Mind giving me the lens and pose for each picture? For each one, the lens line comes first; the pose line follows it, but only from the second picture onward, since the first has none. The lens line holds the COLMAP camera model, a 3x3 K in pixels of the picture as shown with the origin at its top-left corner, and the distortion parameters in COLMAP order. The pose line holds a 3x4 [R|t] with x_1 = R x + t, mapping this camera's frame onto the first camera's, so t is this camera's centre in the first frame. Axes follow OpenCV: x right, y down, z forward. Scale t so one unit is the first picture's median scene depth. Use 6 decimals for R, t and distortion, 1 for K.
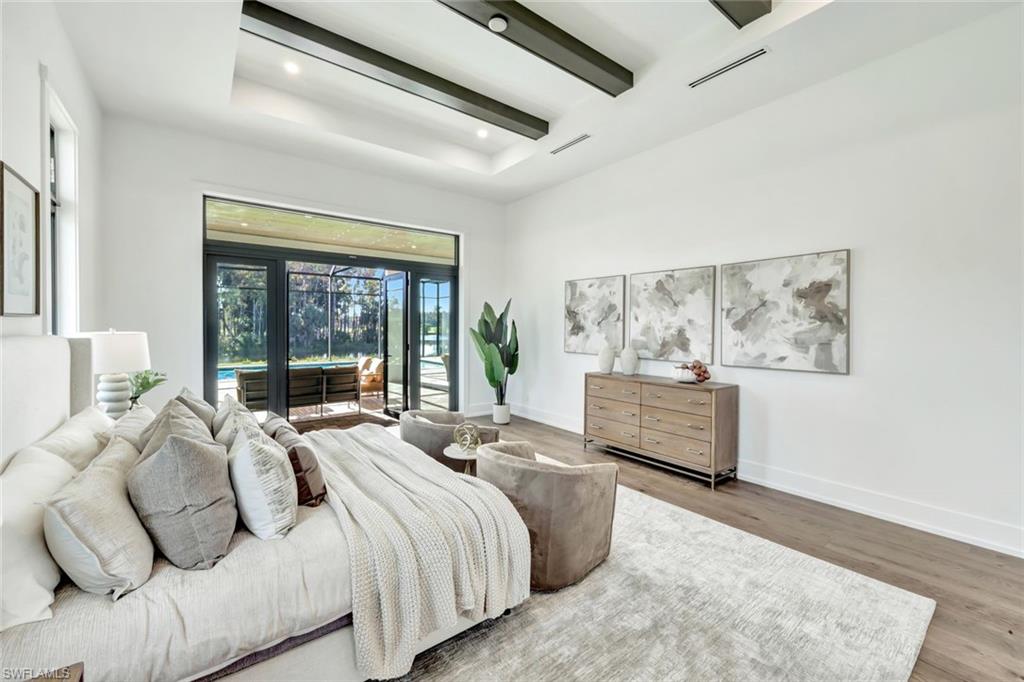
lens RADIAL K [[427.2, 0, 511.5], [0, 427.2, 330.3], [0, 0, 1]] dist [-0.001143, -0.000285]
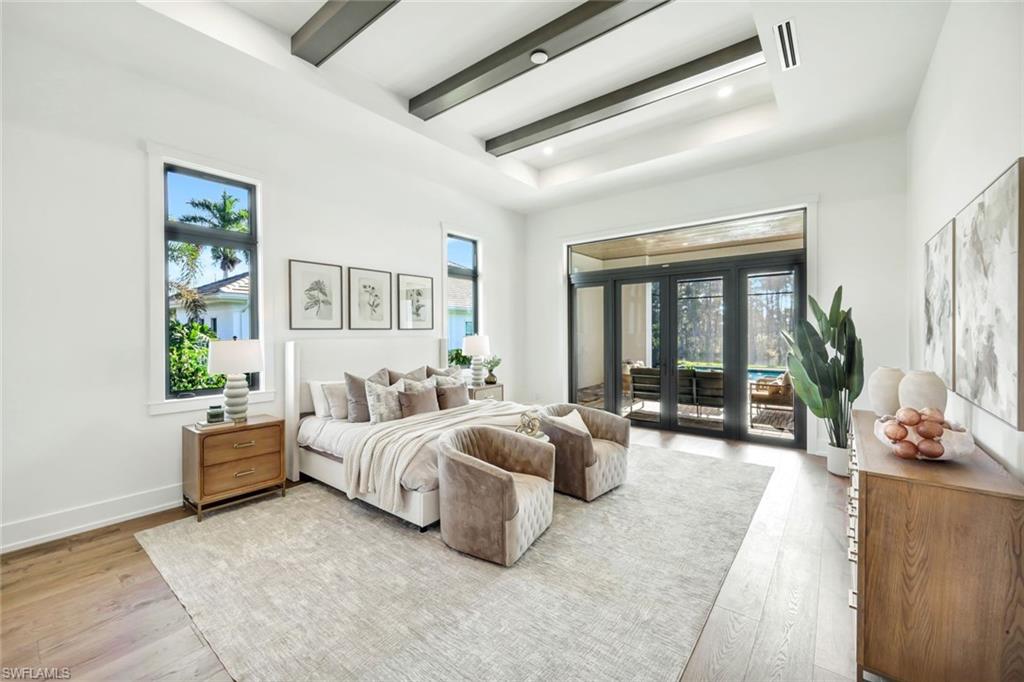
lens RADIAL K [[427.2, 0, 511.5], [0, 427.2, 330.3], [0, 0, 1]] dist [-0.001143, -0.000285]
pose [[0.191591, -0.004544, -0.981464, 0.510283], [-0.006776, 0.999959, -0.005952, -0.001877], [0.981451, 0.007791, 0.191553, 0.357138]]
